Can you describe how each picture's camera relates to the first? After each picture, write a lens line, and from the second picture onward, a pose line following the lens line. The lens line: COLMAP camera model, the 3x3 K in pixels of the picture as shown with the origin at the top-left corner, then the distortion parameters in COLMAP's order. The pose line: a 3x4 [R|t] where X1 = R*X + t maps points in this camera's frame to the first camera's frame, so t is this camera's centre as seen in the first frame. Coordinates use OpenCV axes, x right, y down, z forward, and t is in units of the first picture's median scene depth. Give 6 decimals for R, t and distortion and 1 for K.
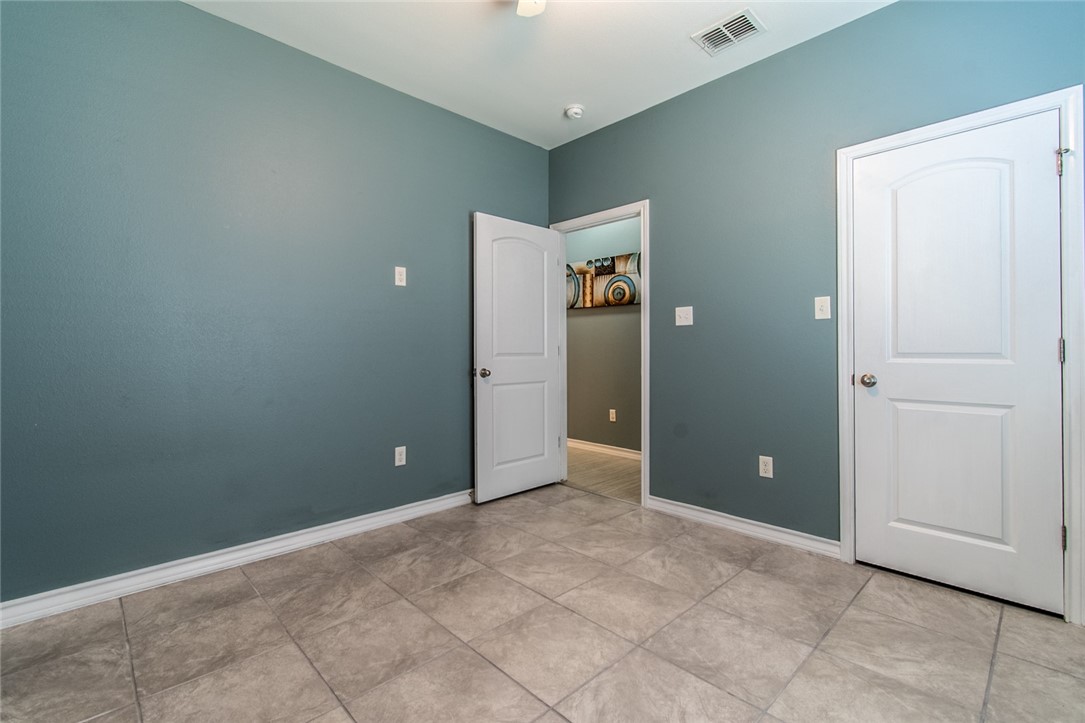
lens RADIAL K [[483.1, 0, 538.5], [0, 483.1, 361.5], [0, 0, 1]] dist [0.004601, -0.000556]
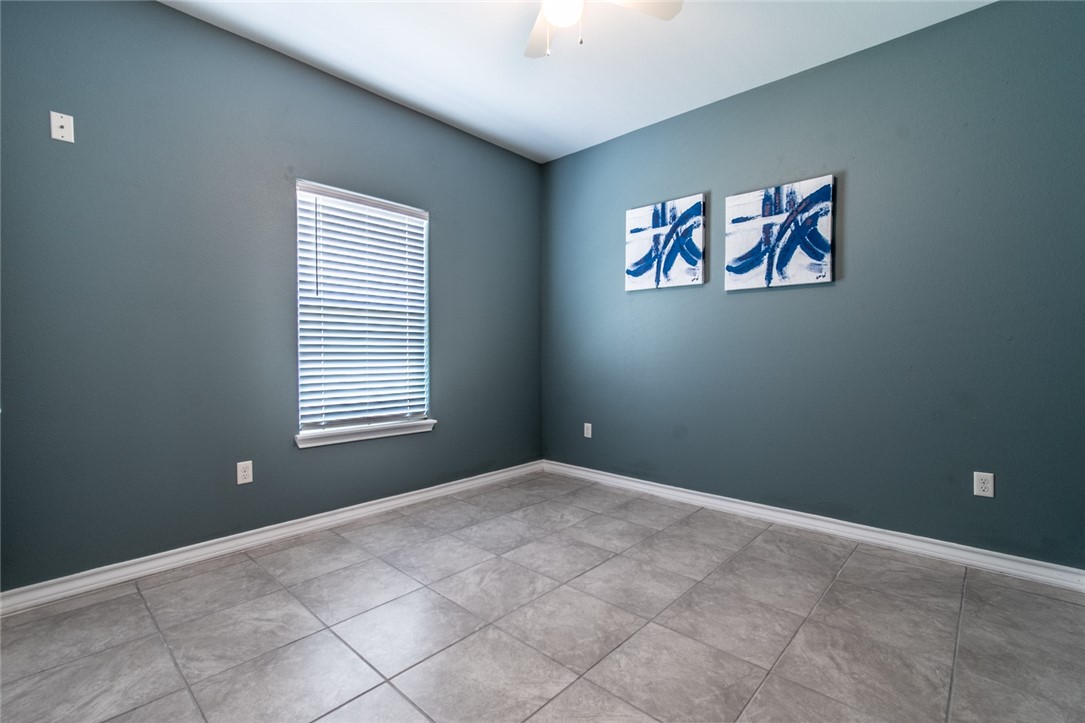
lens RADIAL K [[483.1, 0, 538.5], [0, 483.1, 361.5], [0, 0, 1]] dist [0.004601, -0.000556]
pose [[-0.998021, 0.004237, -0.062734, 0.157637], [0.001409, 0.998984, 0.045052, -0.044933], [0.062862, 0.044874, -0.997013, 1.969326]]
